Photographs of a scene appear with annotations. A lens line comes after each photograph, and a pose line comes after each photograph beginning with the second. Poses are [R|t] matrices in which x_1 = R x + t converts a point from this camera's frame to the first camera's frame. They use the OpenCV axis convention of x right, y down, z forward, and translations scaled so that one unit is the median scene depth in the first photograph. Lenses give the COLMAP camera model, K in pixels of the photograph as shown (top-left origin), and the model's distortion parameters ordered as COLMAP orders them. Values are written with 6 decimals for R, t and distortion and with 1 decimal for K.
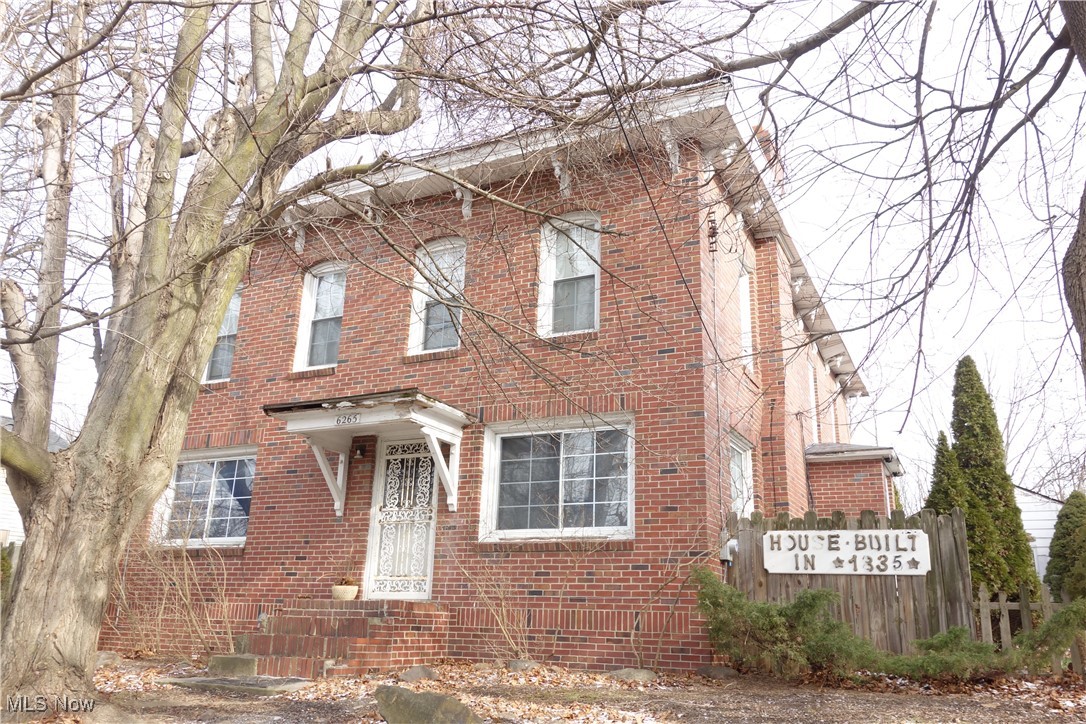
lens RADIAL K [[860.0, 0, 541.9], [0, 860.0, 359.4], [0, 0, 1]] dist [-0.001266, 0.002657]
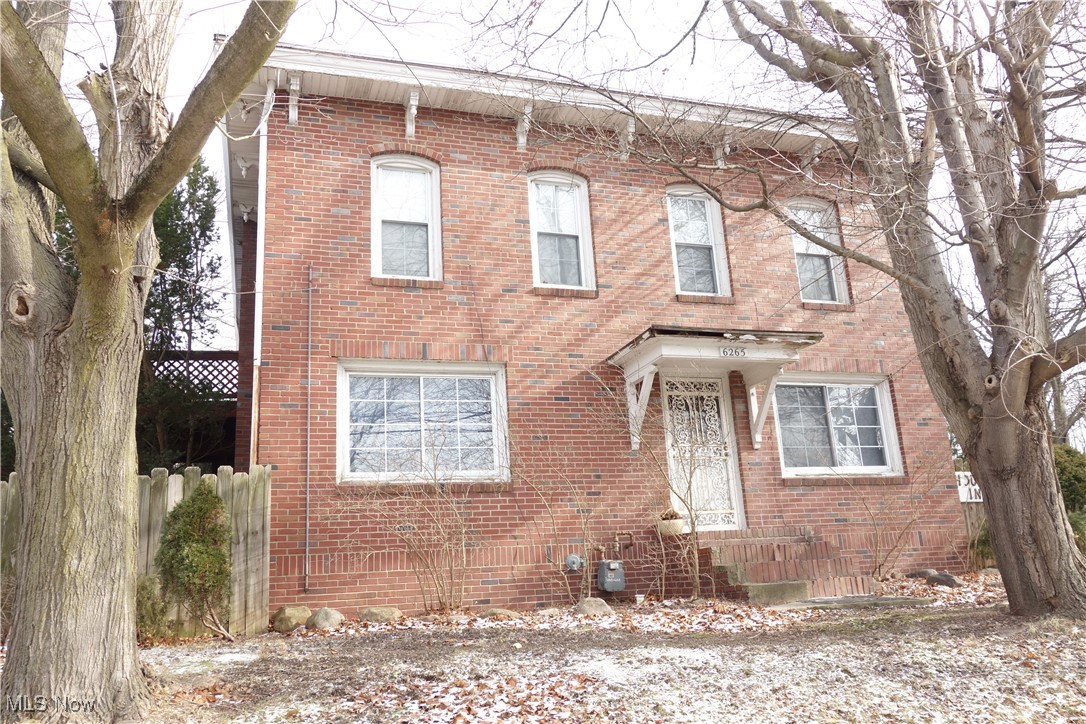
lens RADIAL K [[860.0, 0, 541.5], [0, 860.0, 363.9], [0, 0, 1]] dist [-0.001266, 0.002657]
pose [[0.714354, 0.113014, 0.690599, -1.003168], [-0.136879, 0.990376, -0.020485, 0.125484], [-0.686267, -0.079895, 0.722948, 0.402678]]
